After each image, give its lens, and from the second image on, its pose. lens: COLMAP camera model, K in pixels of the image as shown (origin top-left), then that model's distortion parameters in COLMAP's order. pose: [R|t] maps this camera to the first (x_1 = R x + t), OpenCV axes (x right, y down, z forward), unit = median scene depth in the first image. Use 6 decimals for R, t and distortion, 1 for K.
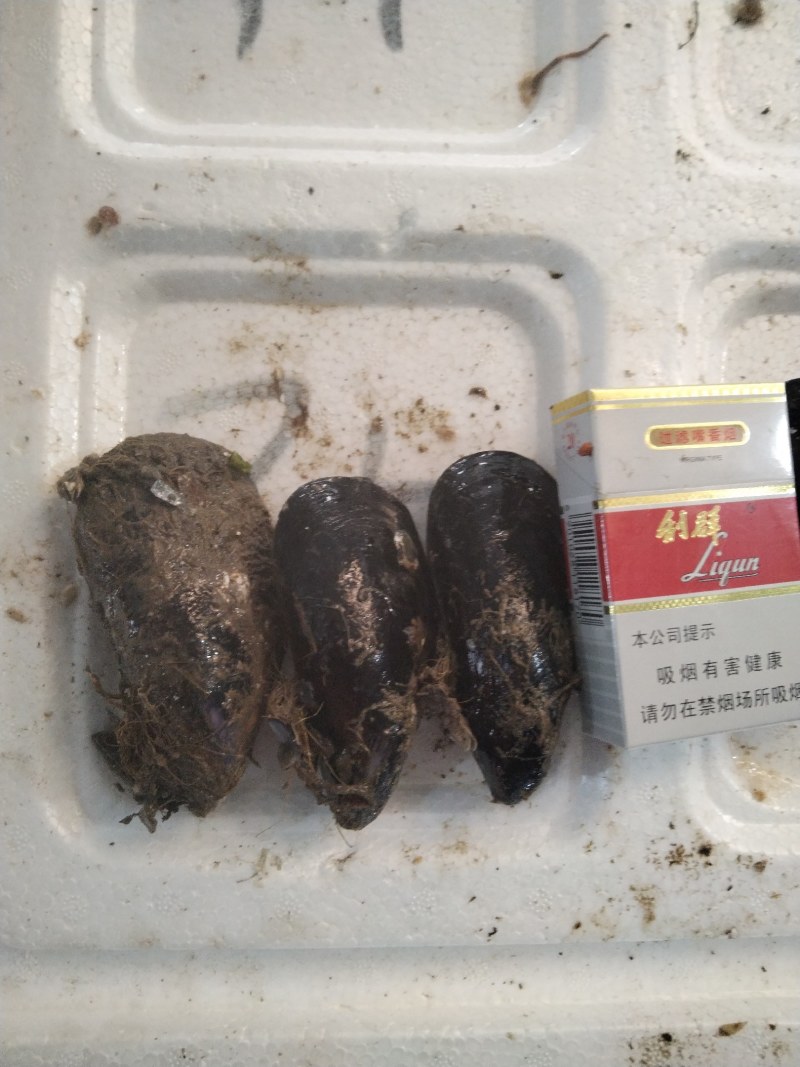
lens RADIAL K [[893.2, 0, 422.7], [0, 893.2, 562.0], [0, 0, 1]] dist [0.044144, -0.125107]
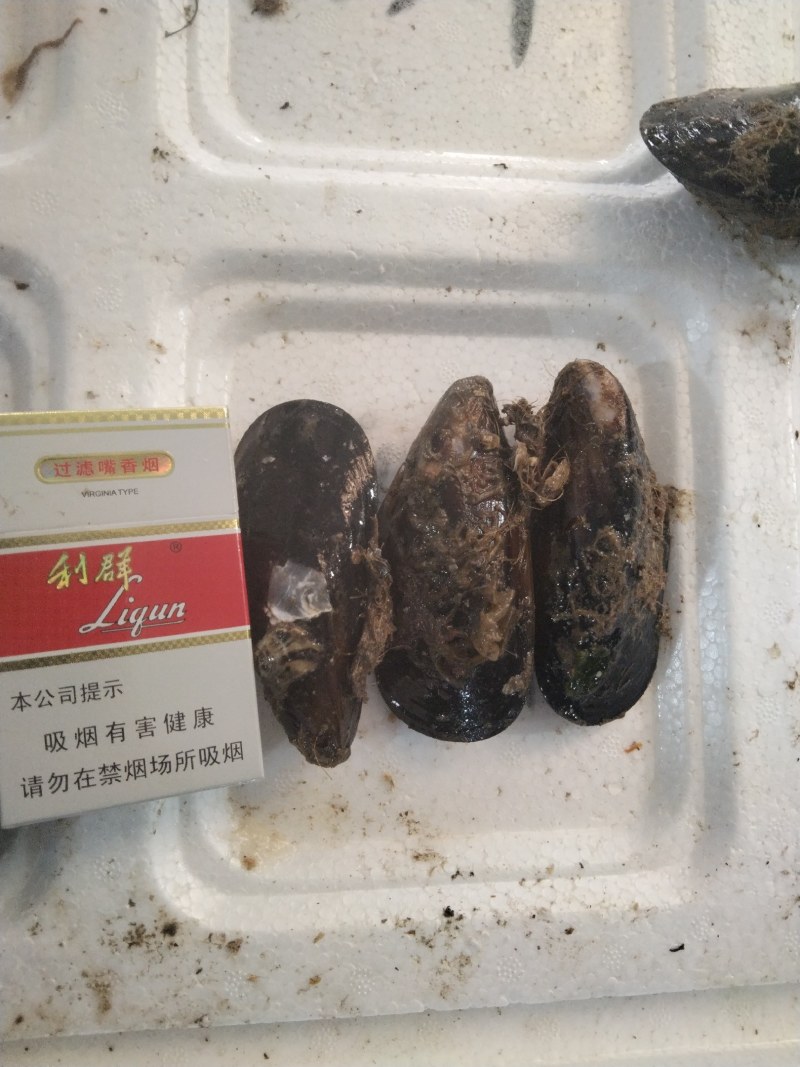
lens RADIAL K [[893.2, 0, 412.2], [0, 893.2, 557.9], [0, 0, 1]] dist [0.044144, -0.125107]
pose [[0.998100, -0.009707, 0.060842, 0.507101], [0.010523, 0.999859, -0.013099, -0.033441], [-0.060706, 0.013714, 0.998061, 0.092067]]
